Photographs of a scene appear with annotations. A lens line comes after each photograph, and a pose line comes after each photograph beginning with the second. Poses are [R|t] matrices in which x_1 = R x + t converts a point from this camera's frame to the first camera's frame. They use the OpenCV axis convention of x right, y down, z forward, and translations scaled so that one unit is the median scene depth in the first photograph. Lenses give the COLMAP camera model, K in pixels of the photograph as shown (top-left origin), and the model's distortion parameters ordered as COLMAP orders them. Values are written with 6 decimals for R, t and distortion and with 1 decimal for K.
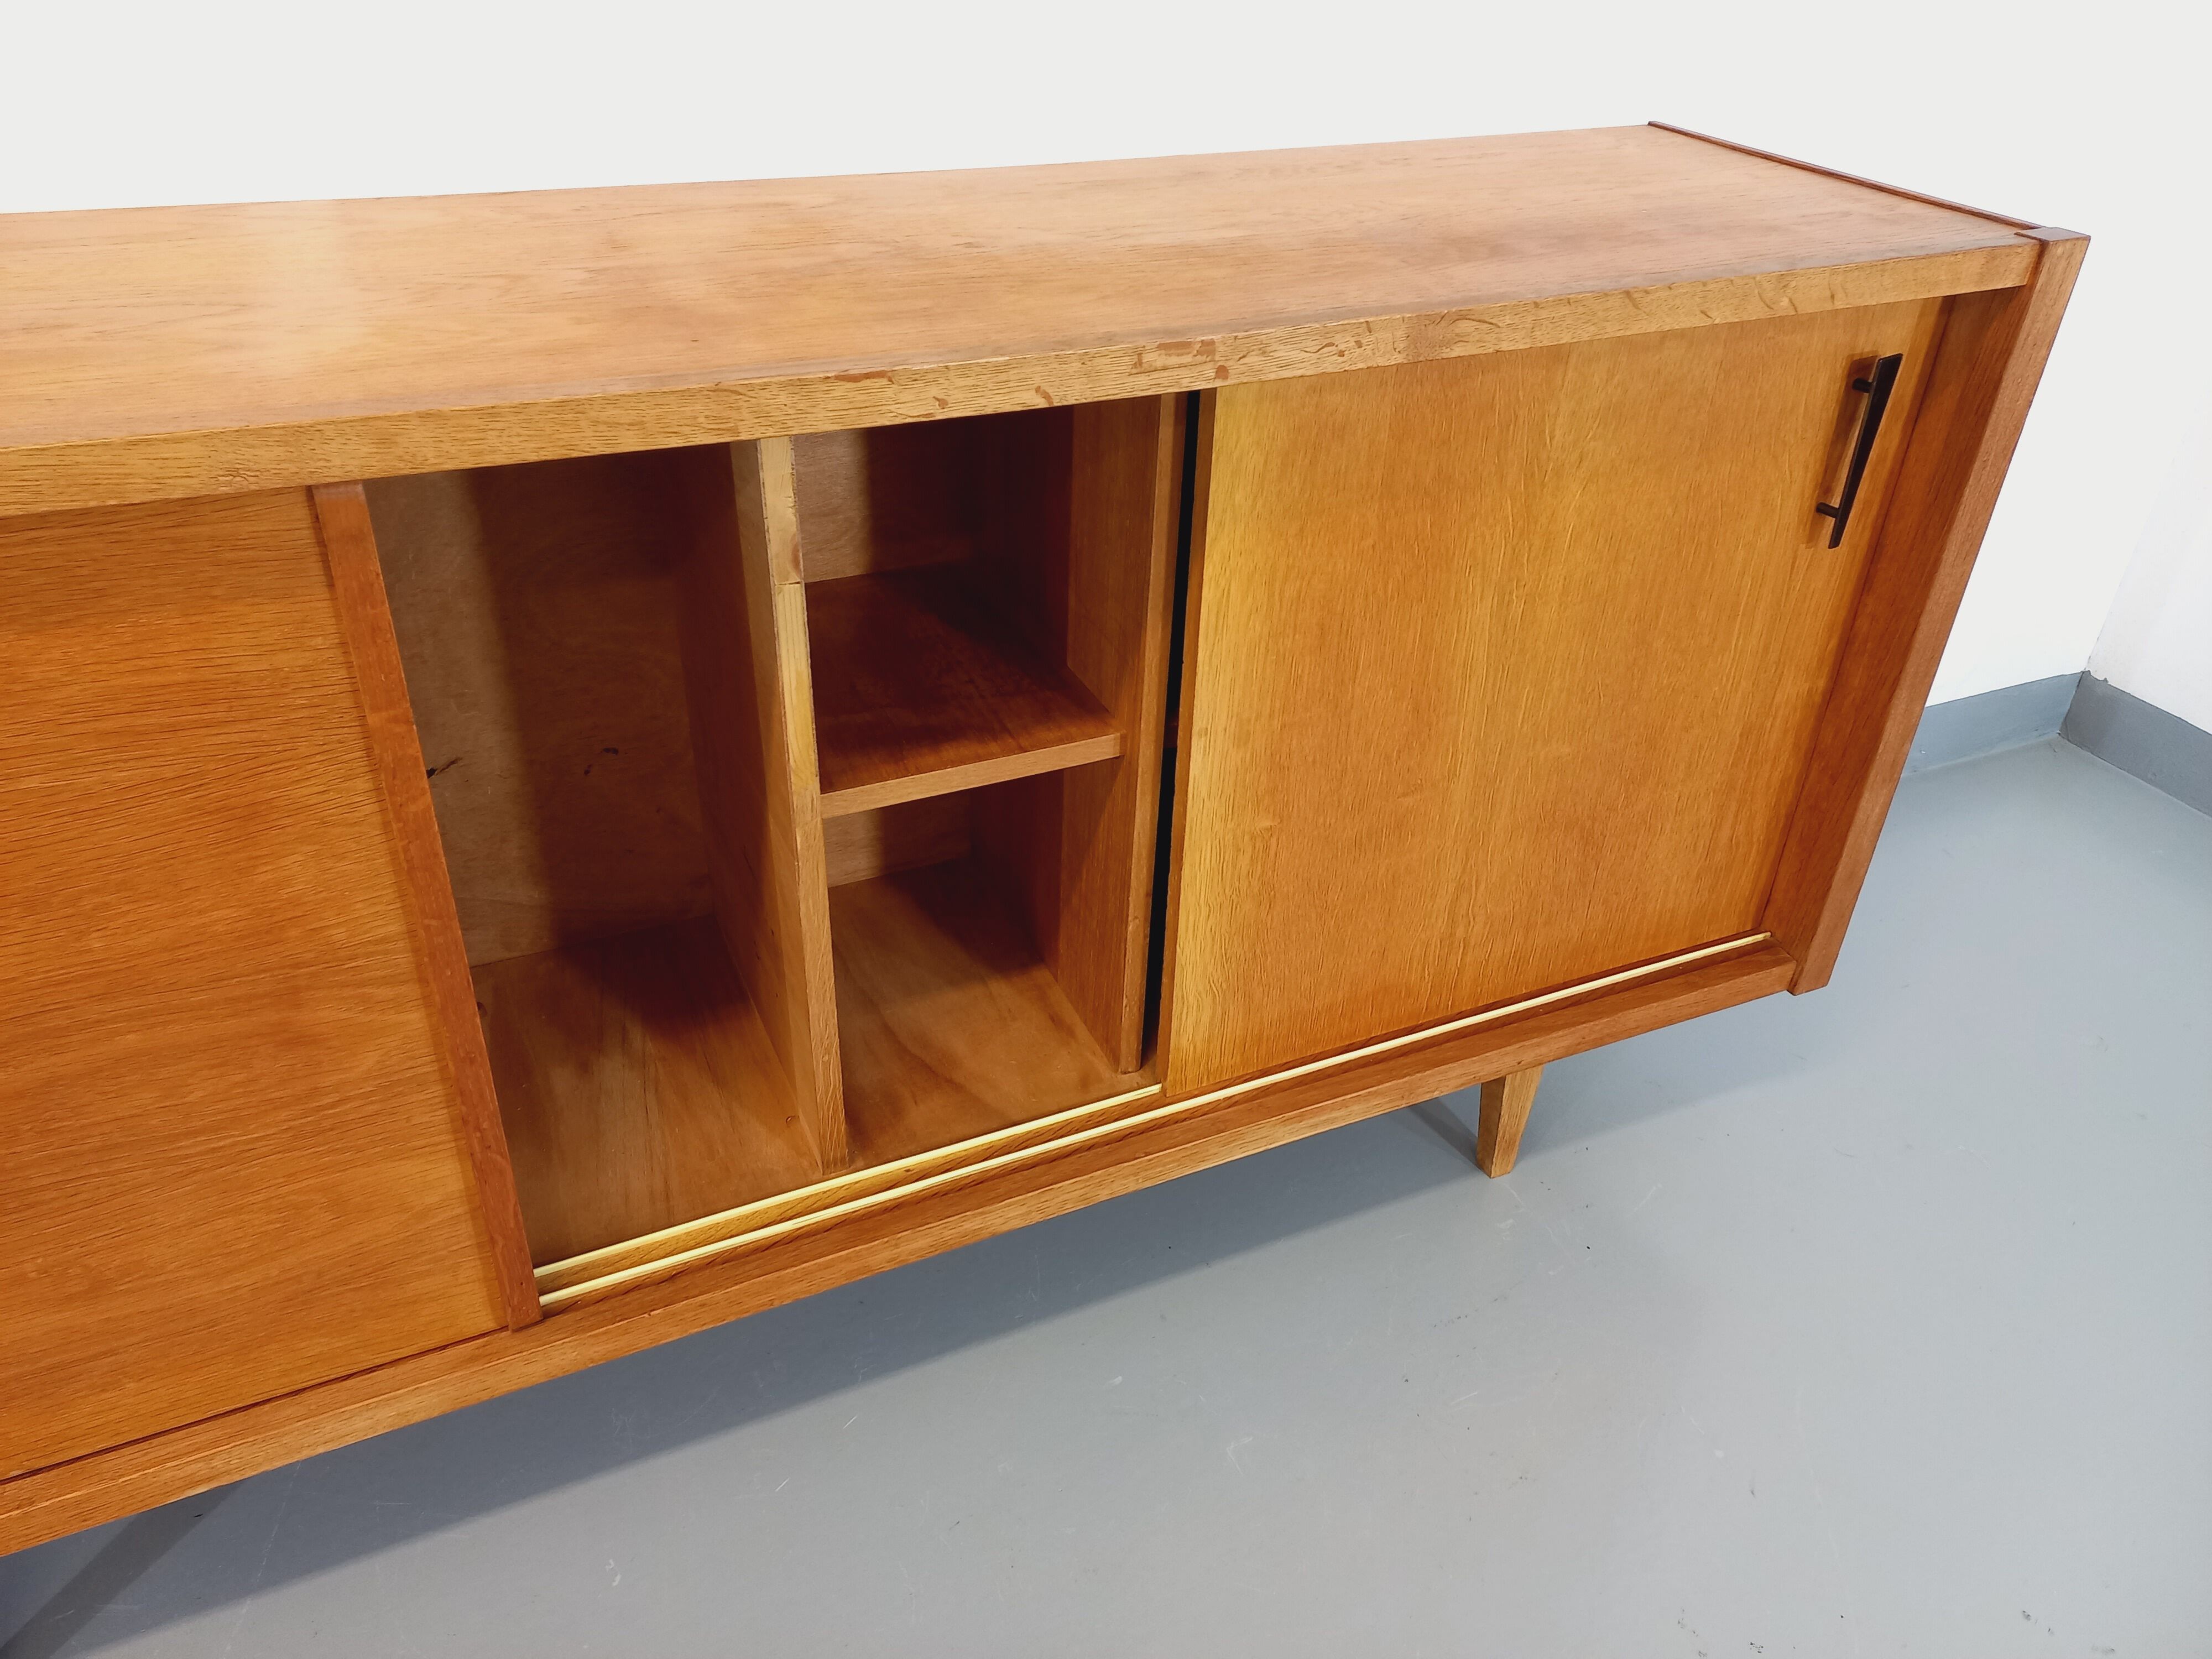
lens RADIAL K [[1608.6, 0, 1112.2], [0, 1608.6, 806.9], [0, 0, 1]] dist [0.080981, -0.064256]
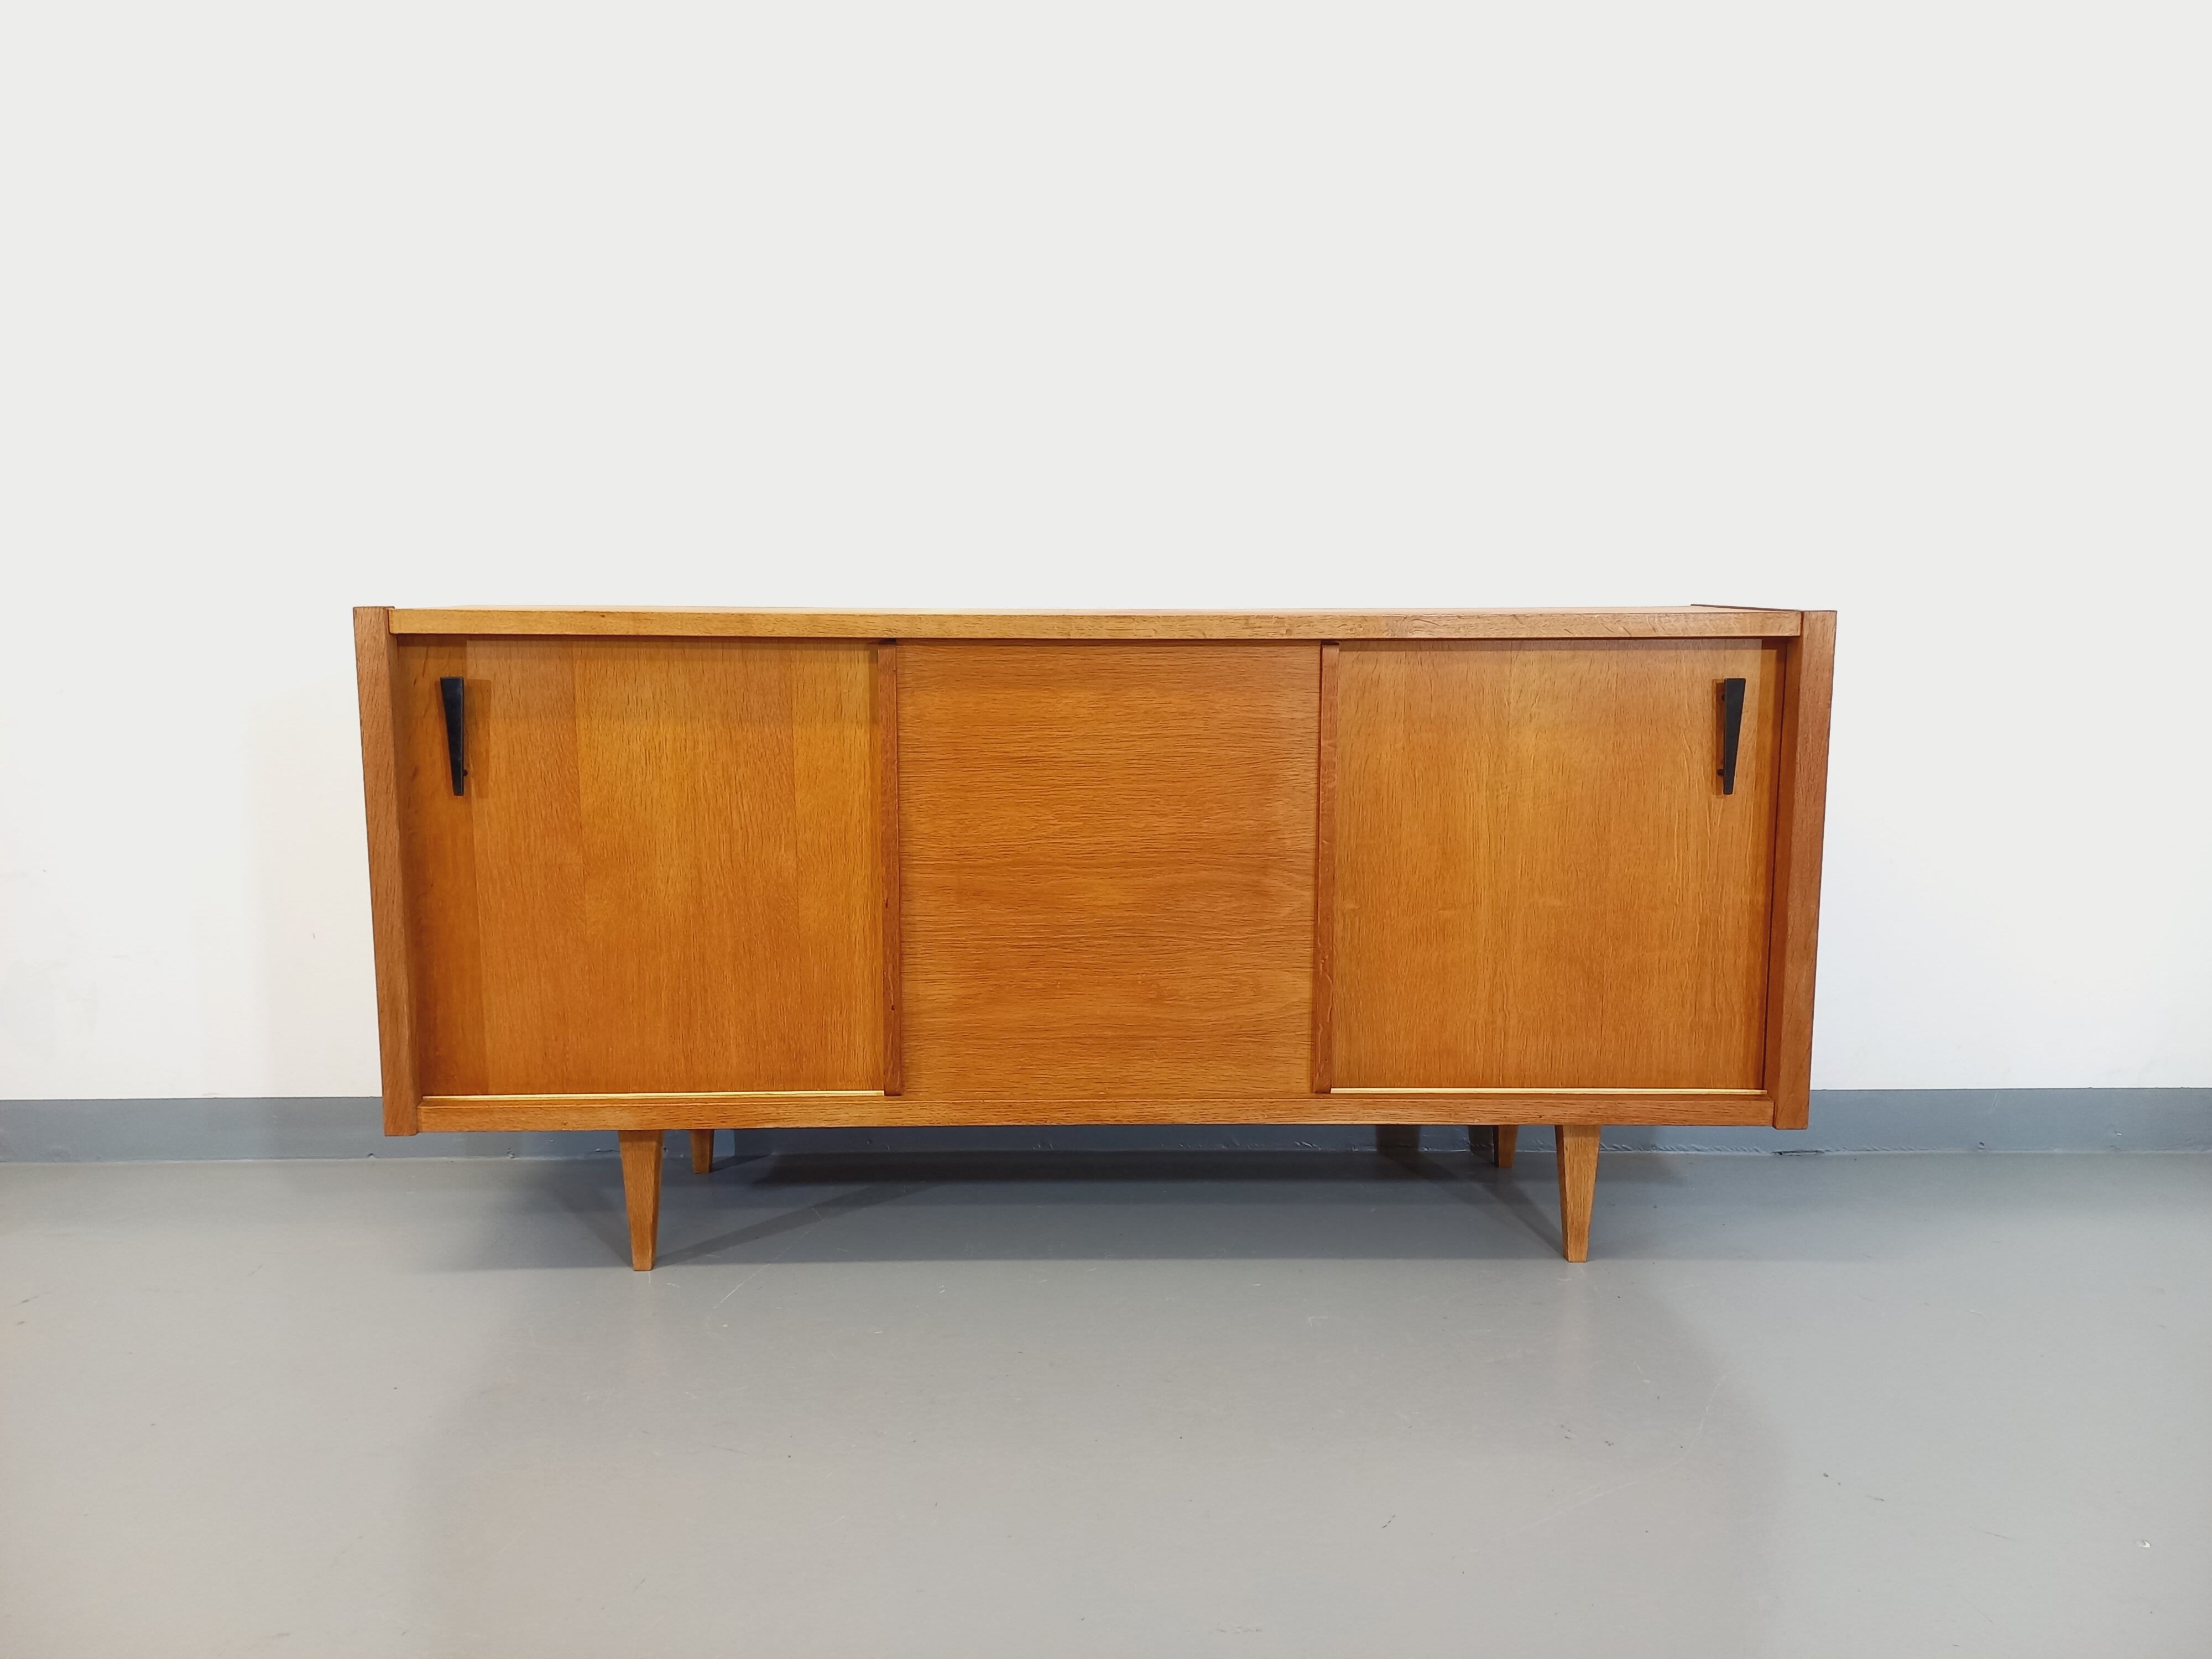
lens RADIAL K [[1608.6, 0, 1106.5], [0, 1608.6, 809.8], [0, 0, 1]] dist [0.080981, -0.064256]
pose [[0.916611, 0.023069, -0.399113, 0.563966], [-0.188685, 0.905108, -0.381021, 0.653094], [0.352451, 0.424555, 0.833985, -0.642465]]
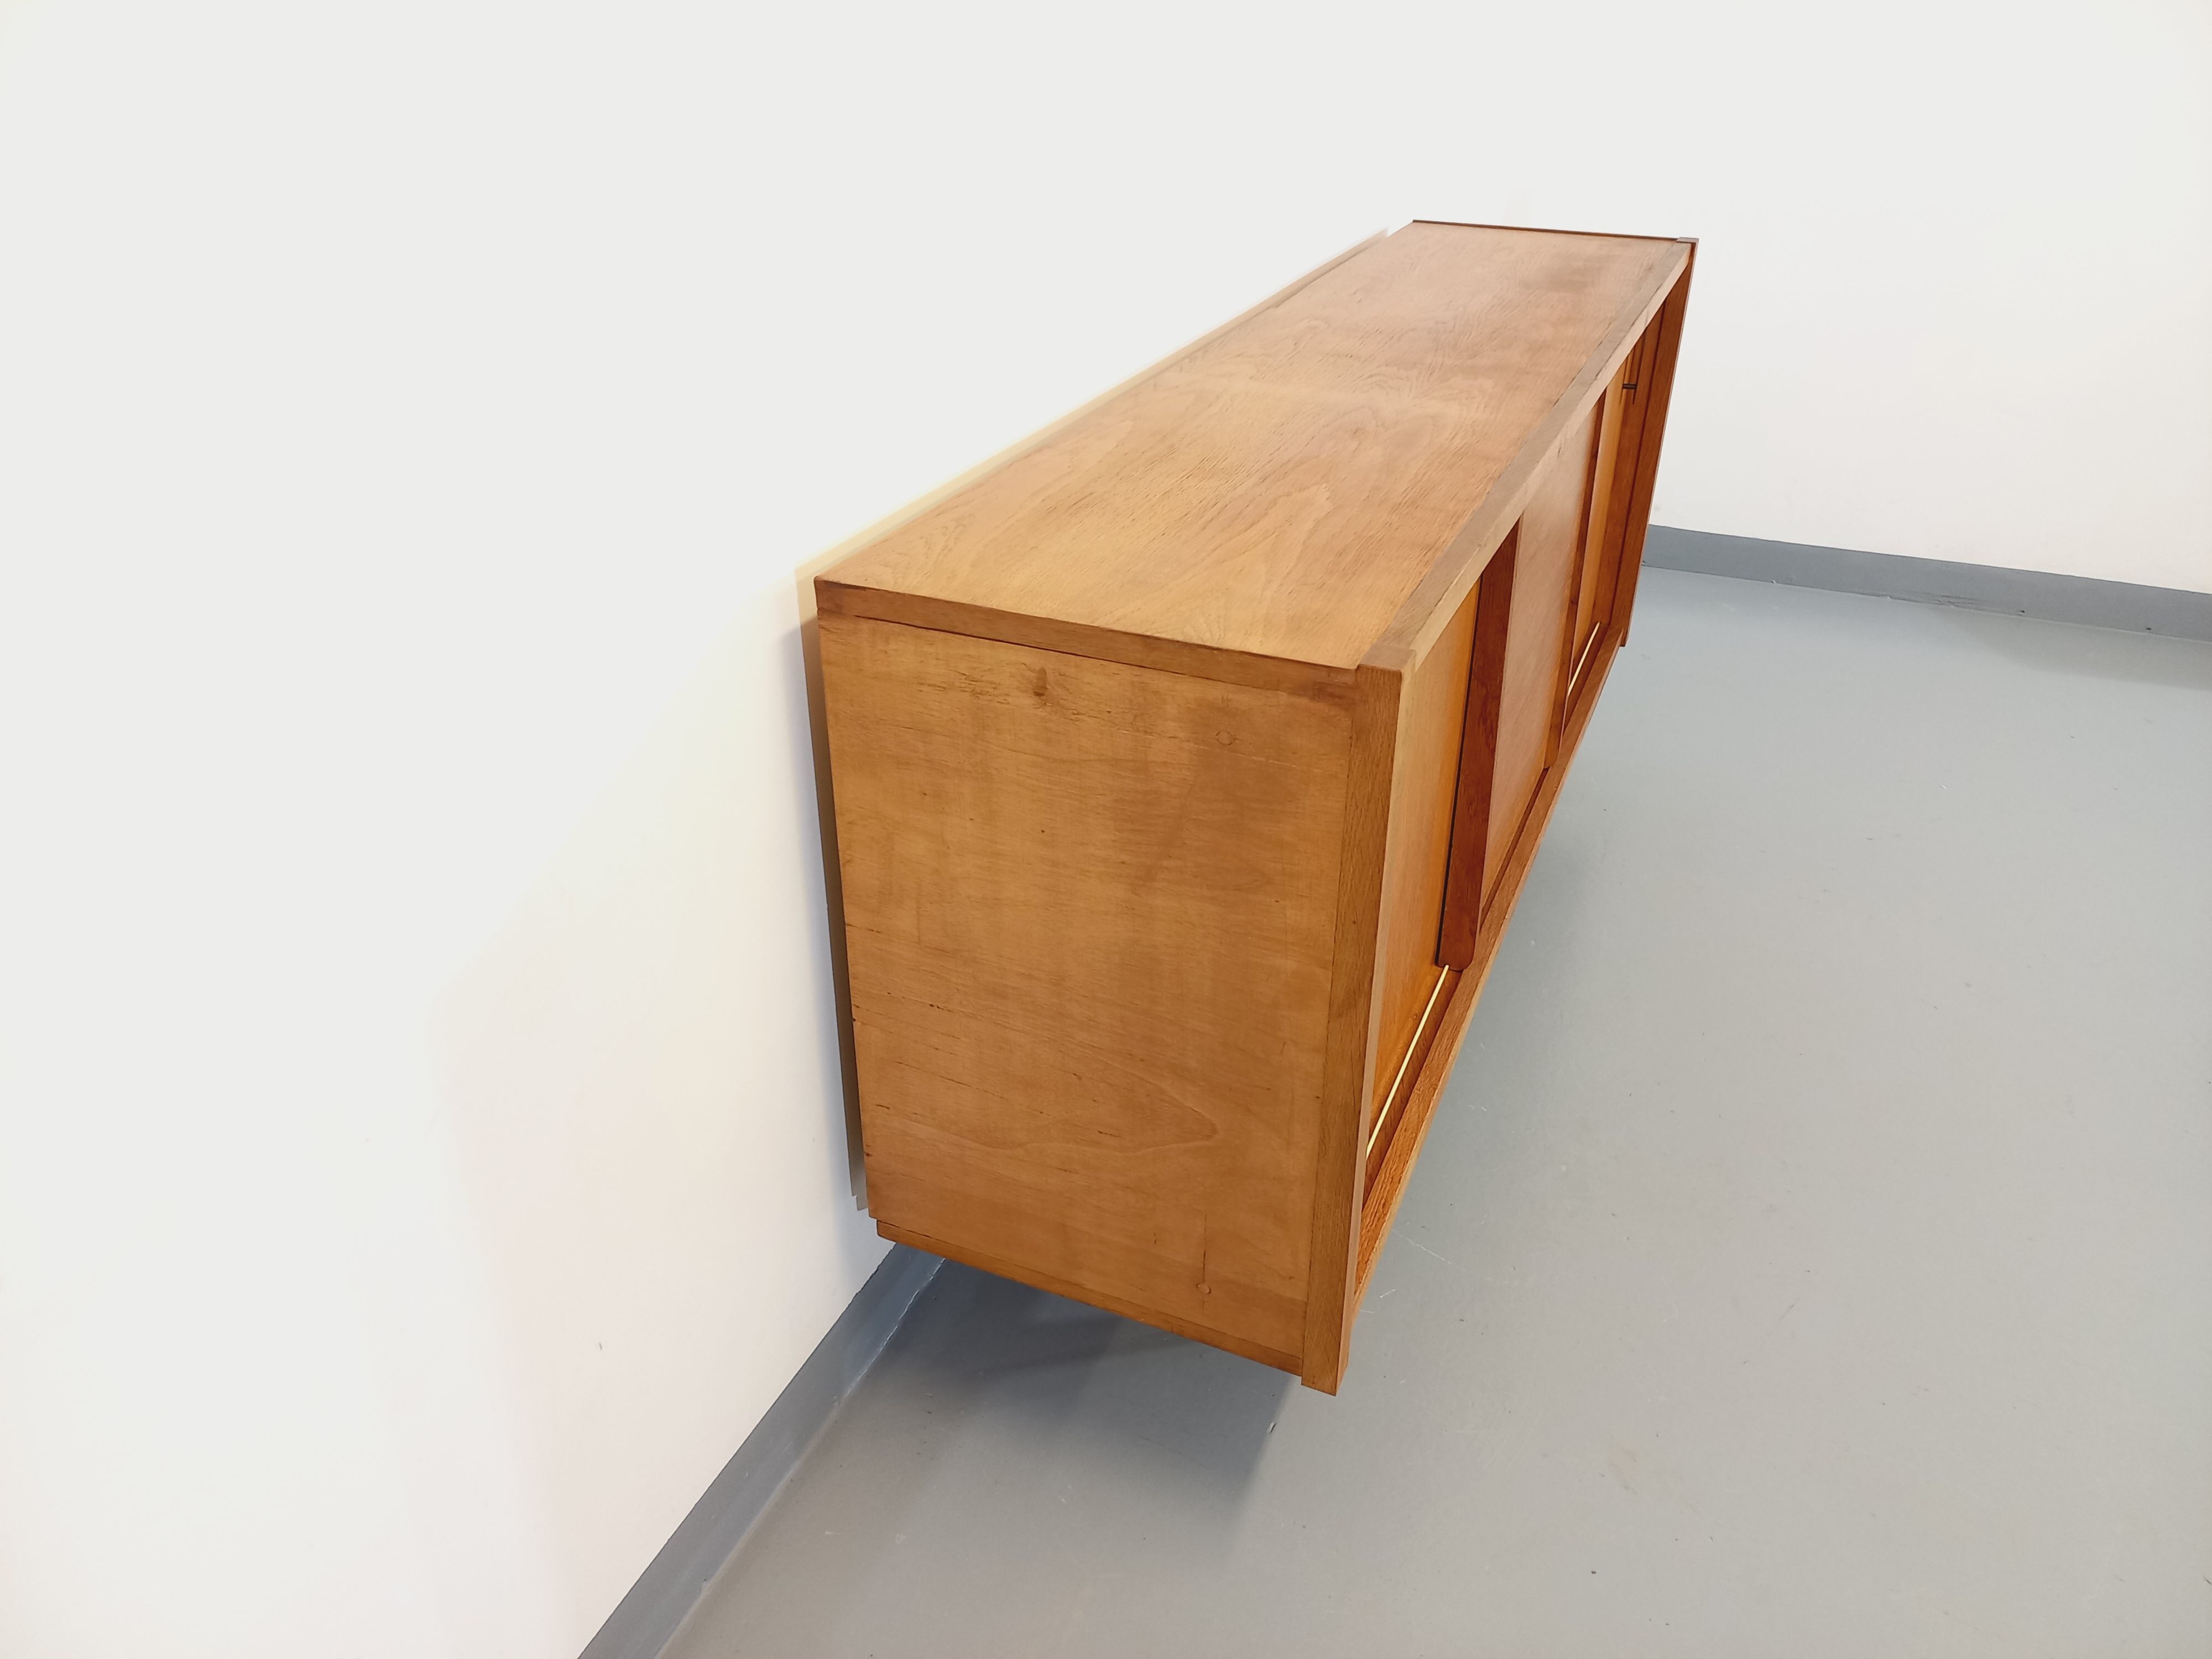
lens RADIAL K [[1608.6, 0, 1127.0], [0, 1608.6, 828.6], [0, 0, 1]] dist [0.080981, -0.064256]
pose [[0.736780, -0.356367, 0.574594, -1.490448], [0.381381, 0.920770, 0.082038, -0.084043], [-0.558304, 0.158696, 0.814317, -0.233341]]
